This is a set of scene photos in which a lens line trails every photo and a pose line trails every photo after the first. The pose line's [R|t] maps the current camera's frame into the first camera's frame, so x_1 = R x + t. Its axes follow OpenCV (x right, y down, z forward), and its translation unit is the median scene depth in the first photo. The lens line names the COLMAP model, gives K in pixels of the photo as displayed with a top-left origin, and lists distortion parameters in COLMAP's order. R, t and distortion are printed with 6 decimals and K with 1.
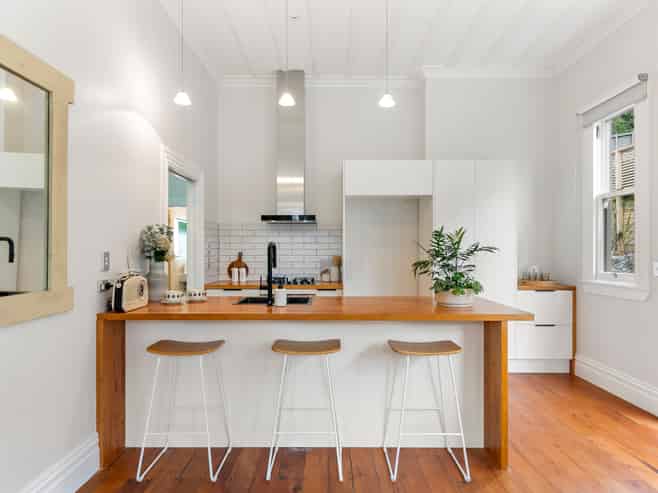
lens RADIAL K [[378.5, 0, 329.0], [0, 378.5, 246.5], [0, 0, 1]] dist [0.004654, 0.000168]
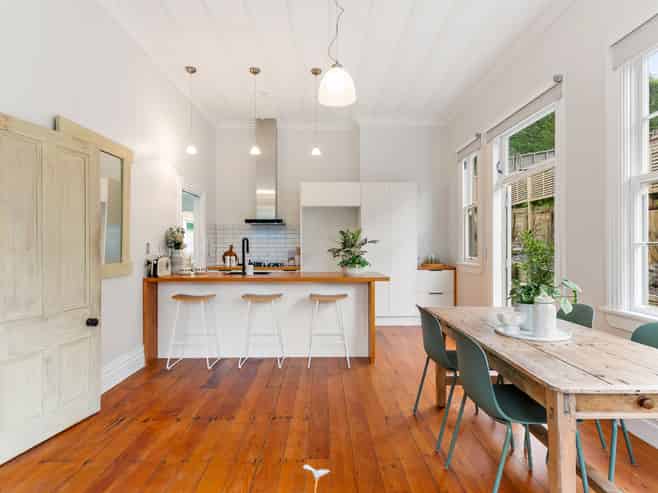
lens RADIAL K [[344.8, 0, 329.7], [0, 344.8, 242.2], [0, 0, 1]] dist [-0.001988, -0.000078]
pose [[0.999840, -0.001591, 0.017843, 0.186218], [0.001615, 0.999998, -0.001336, 0.011356], [-0.017840, 0.001365, 0.999840, -0.503766]]
